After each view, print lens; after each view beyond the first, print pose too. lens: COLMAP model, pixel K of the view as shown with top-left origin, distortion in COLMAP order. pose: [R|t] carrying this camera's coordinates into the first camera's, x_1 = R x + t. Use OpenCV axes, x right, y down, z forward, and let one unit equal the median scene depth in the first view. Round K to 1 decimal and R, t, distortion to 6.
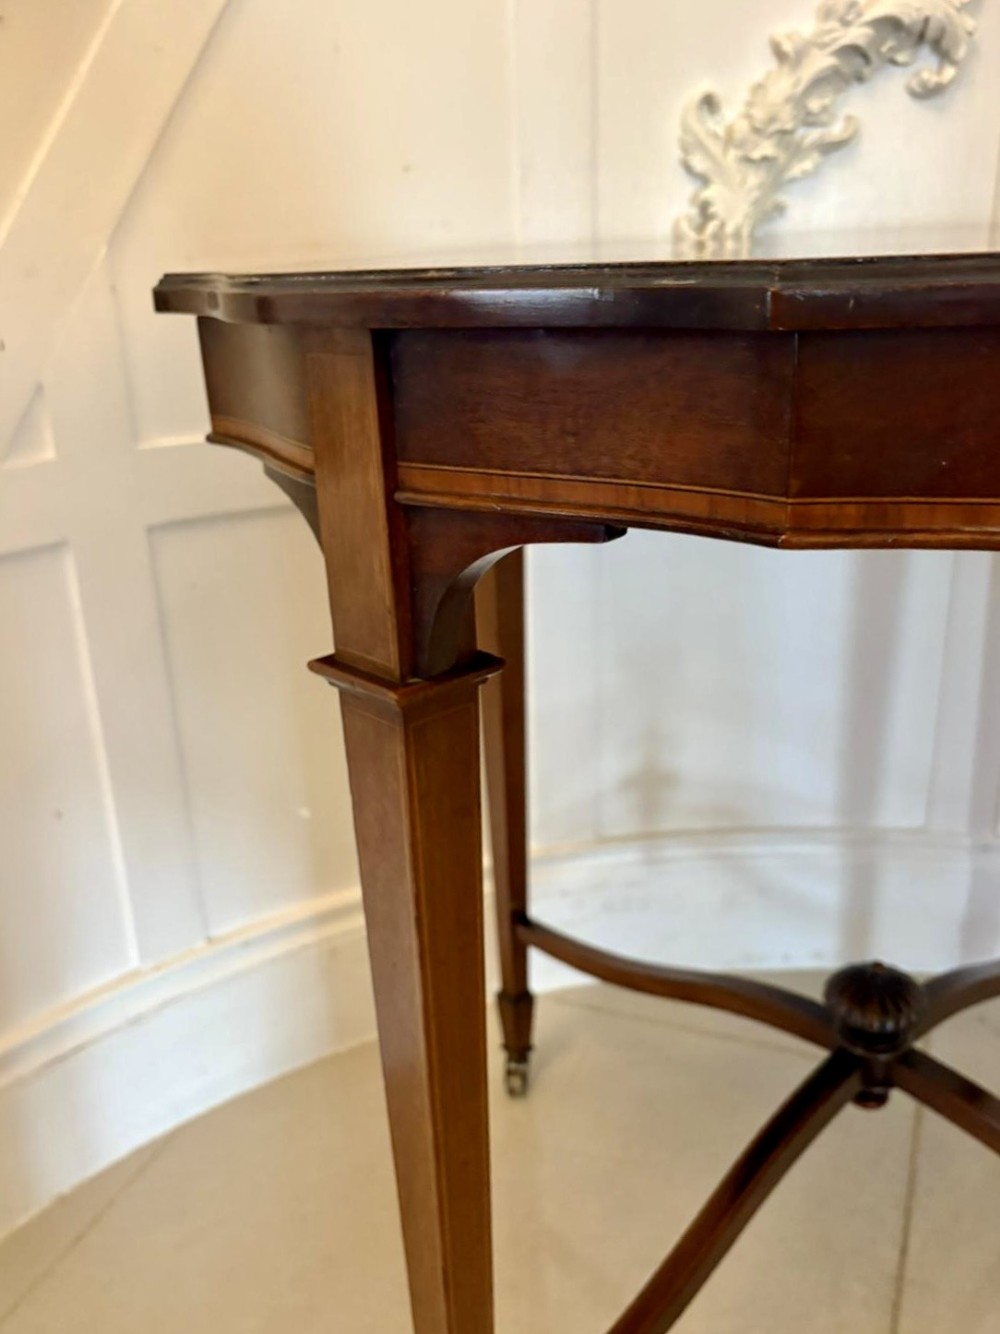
lens RADIAL K [[1135.3, 0, 487.5], [0, 1135.3, 674.2], [0, 0, 1]] dist [0.021492, -0.032304]
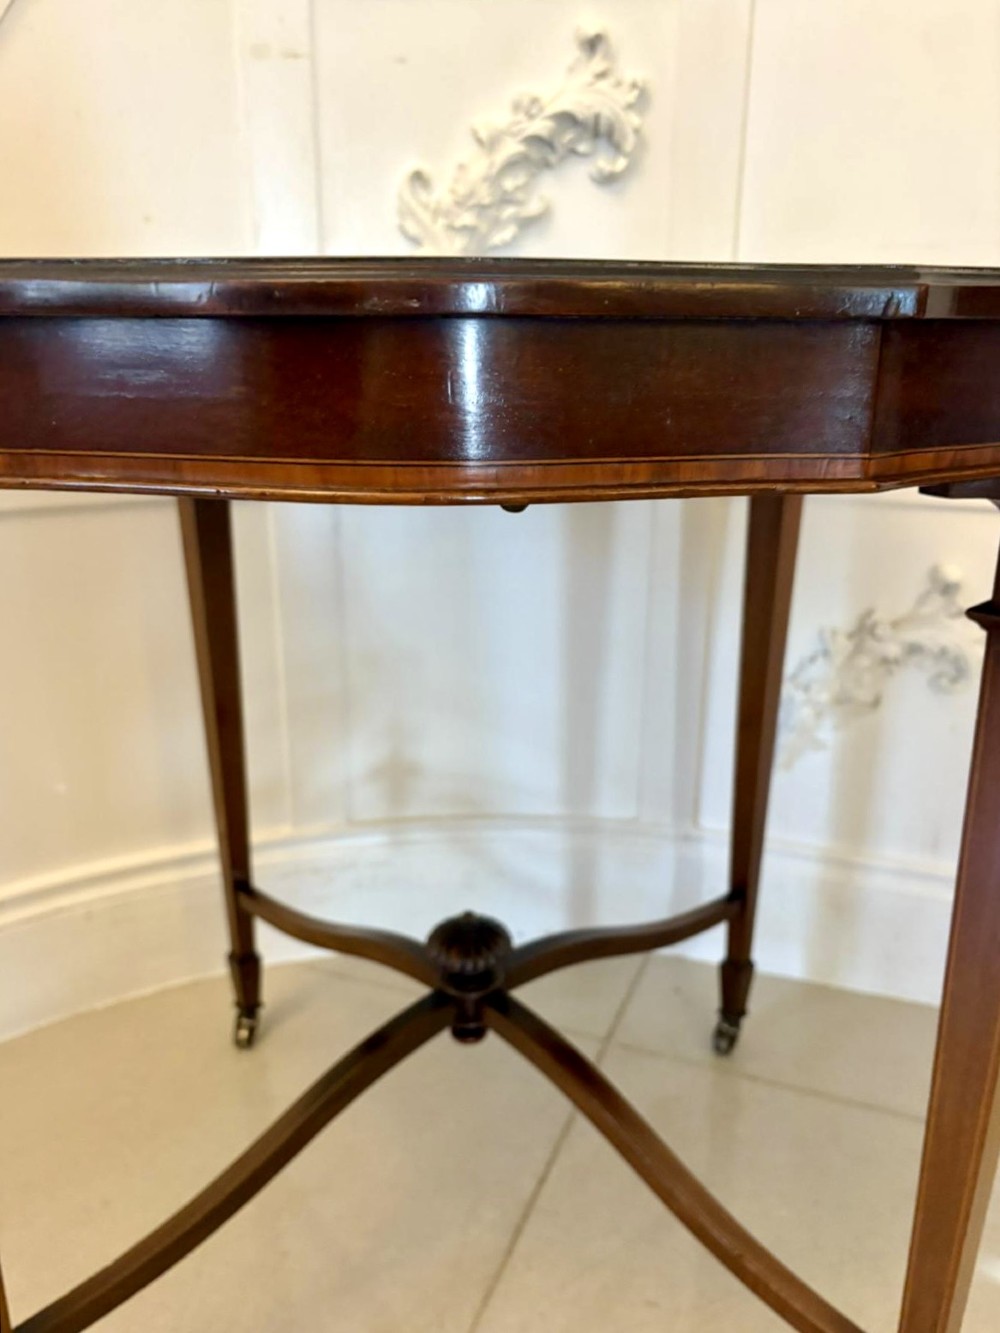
lens RADIAL K [[1049.8, 0, 508.7], [0, 1049.8, 668.3], [0, 0, 1]] dist [0.035258, -0.049495]
pose [[0.998521, 0.033233, 0.043030, 0.255696], [-0.031608, 0.998781, -0.037903, 0.035045], [-0.044237, 0.036487, 0.998355, -0.058103]]
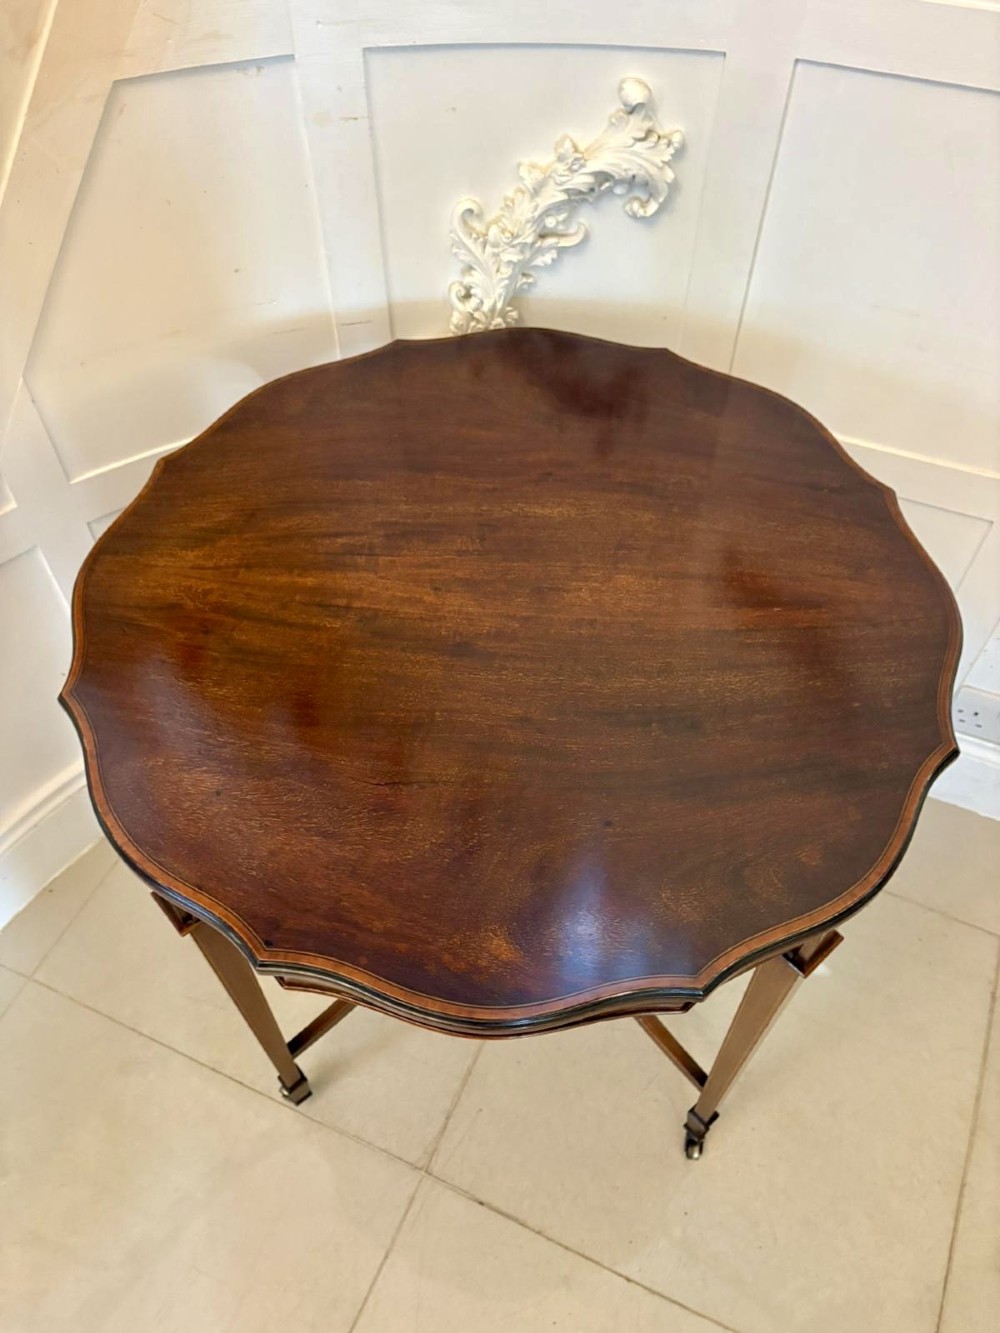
lens RADIAL K [[1019.7, 0, 495.7], [0, 1019.7, 674.2], [0, 0, 1]] dist [0.039256, -0.047635]
pose [[0.999244, 0.035003, 0.016937, 0.221866], [-0.038682, 0.850338, 0.524814, -0.668569], [0.003968, -0.525072, 0.851048, -0.260505]]
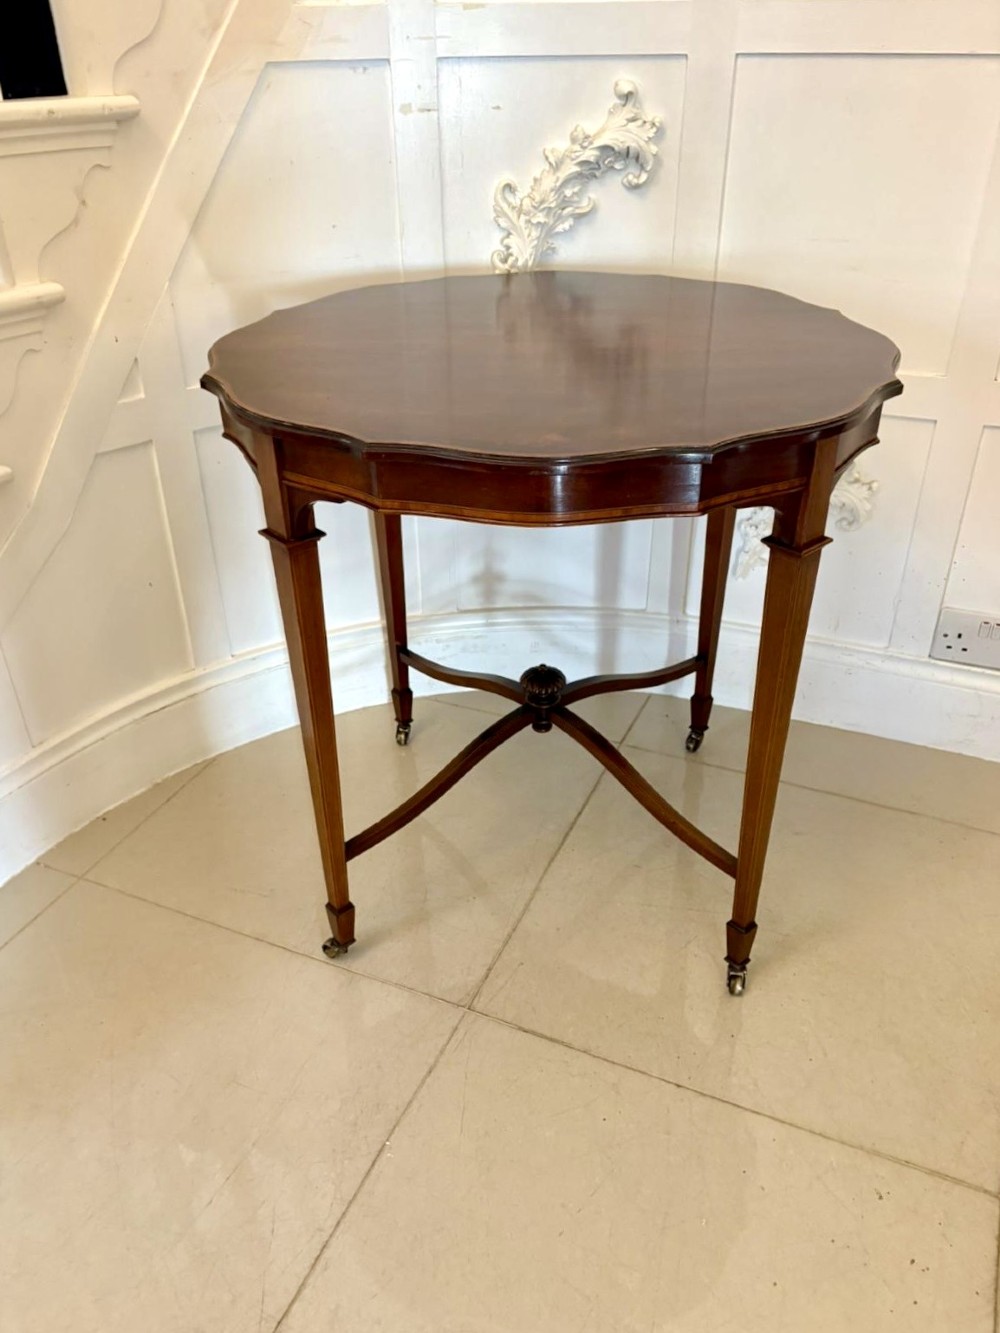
lens RADIAL K [[1049.8, 0, 496.8], [0, 1049.8, 686.8], [0, 0, 1]] dist [0.035258, -0.049495]
pose [[0.999543, 0.030226, 0.000438, 0.198661], [-0.029712, 0.979641, 0.198548, -0.074198], [0.005572, -0.198470, 0.980091, -0.734066]]
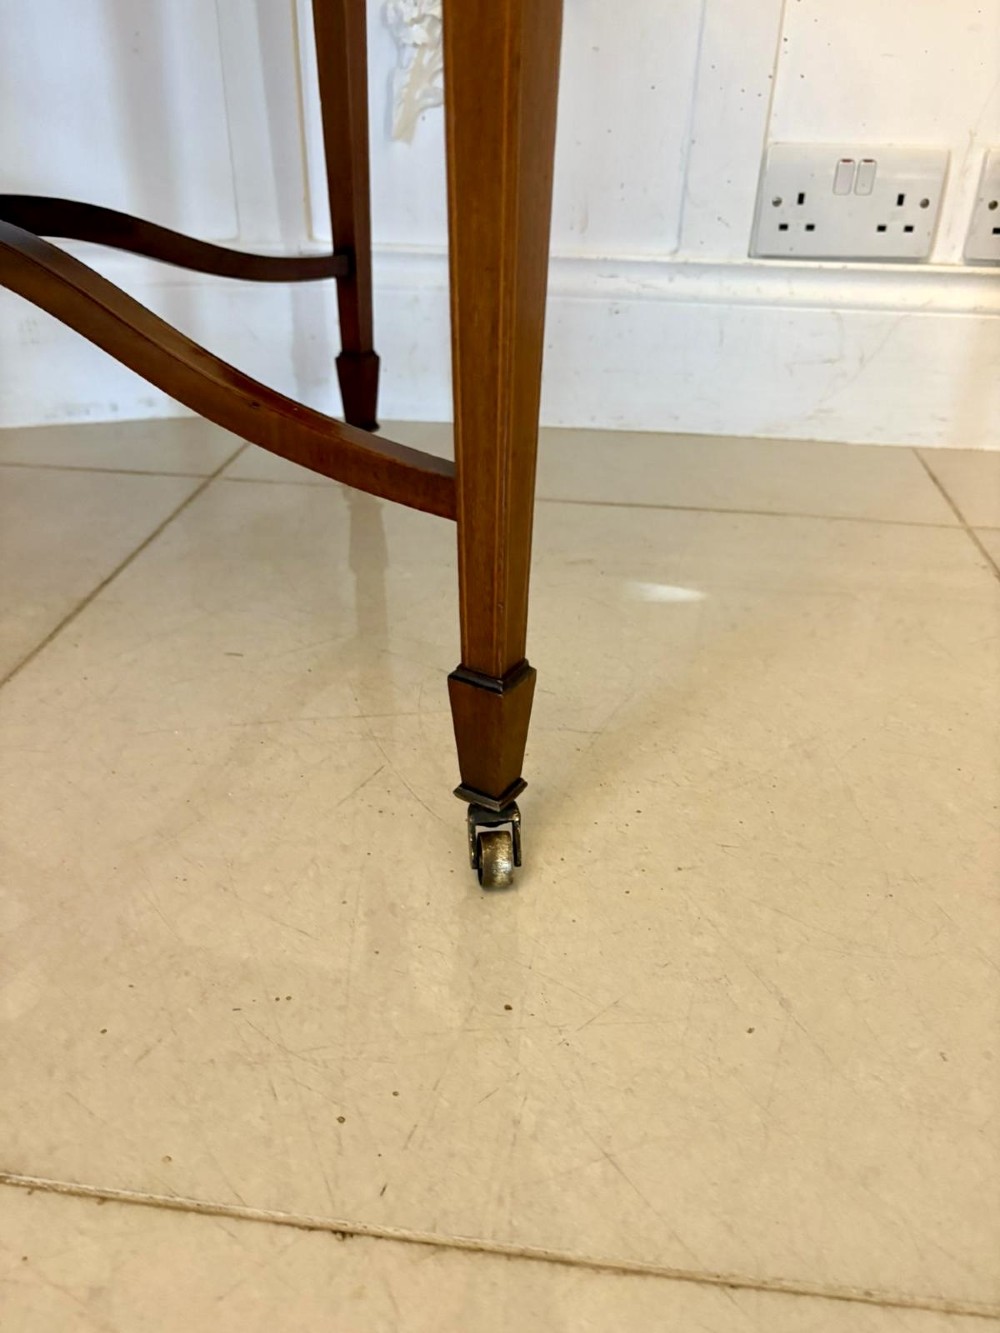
lens RADIAL K [[1020.3, 0, 496.7], [0, 1020.3, 672.7], [0, 0, 1]] dist [0.028793, -0.035818]
pose [[0.960233, -0.094723, 0.262640, 0.415935], [0.046888, 0.982040, 0.182755, 0.417513], [-0.275234, -0.163172, 0.947429, 0.138709]]
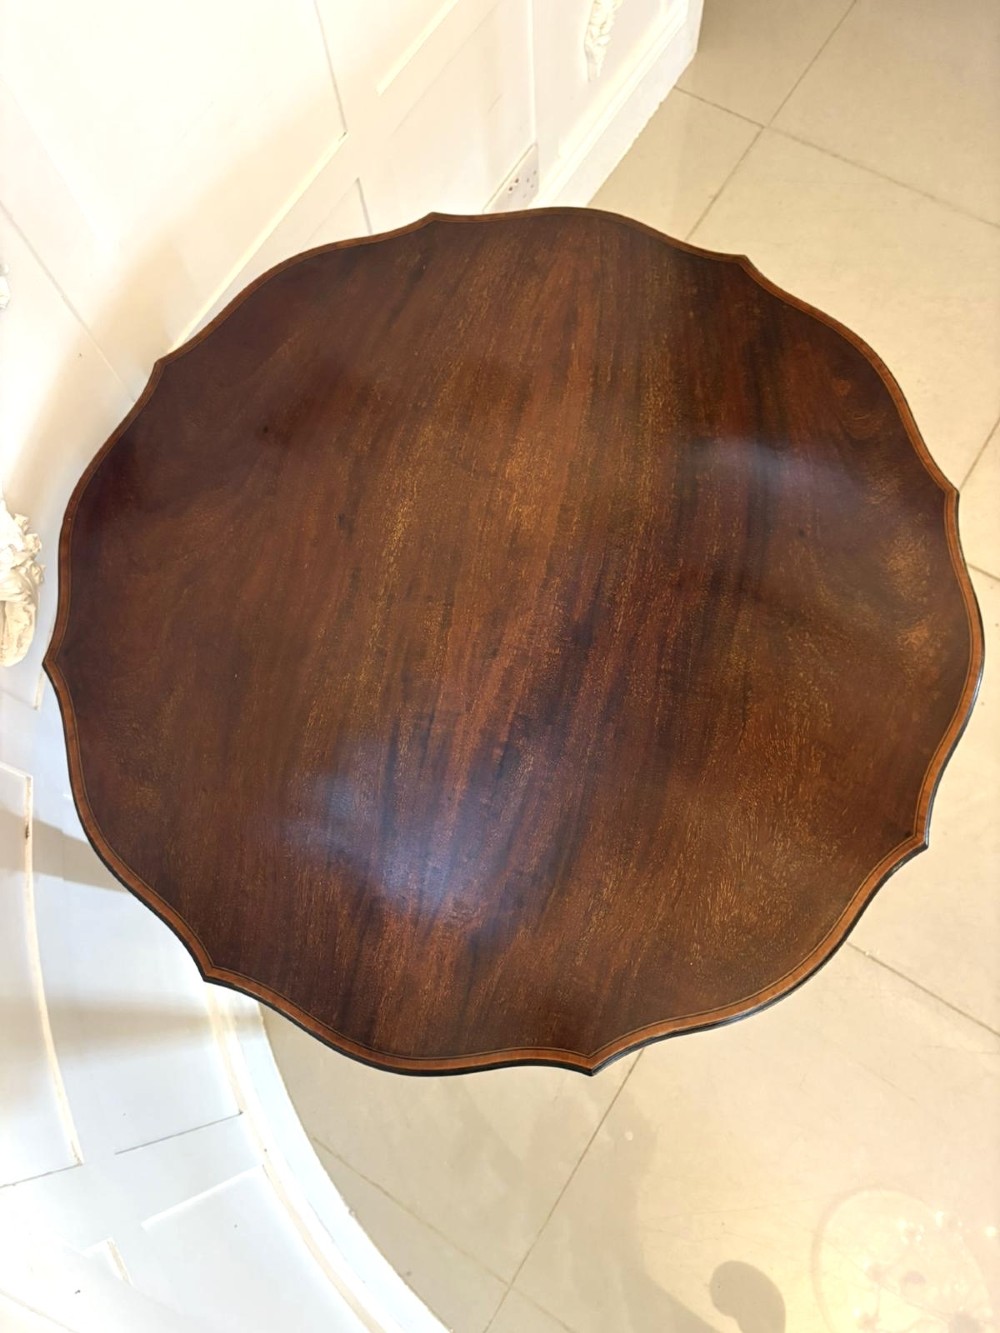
lens RADIAL K [[1049.8, 0, 491.7], [0, 1049.8, 659.9], [0, 0, 1]] dist [0.035258, -0.049495]
pose [[0.166258, -0.923306, 0.346216, -0.148272], [0.391381, 0.384050, 0.836257, -0.996750], [-0.905085, -0.003532, 0.425216, 0.222144]]
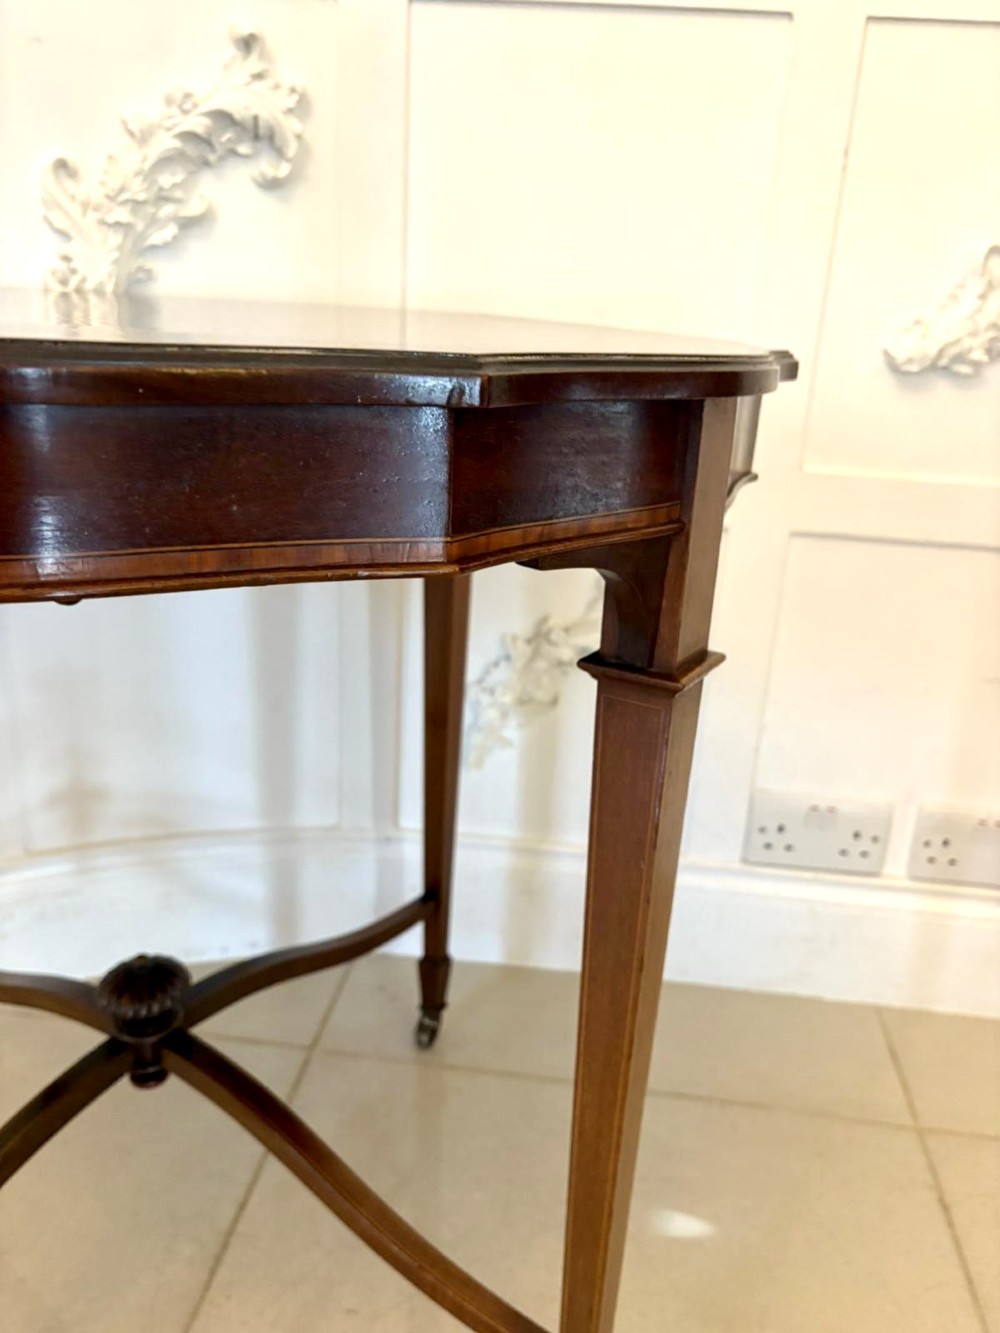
lens RADIAL K [[1020.3, 0, 505.8], [0, 1020.3, 678.2], [0, 0, 1]] dist [0.028793, -0.035818]
pose [[0.956129, -0.010482, 0.292758, 0.305081], [0.013617, 0.999870, -0.008672, -0.002419], [-0.292629, 0.012278, 0.956147, -0.046164]]
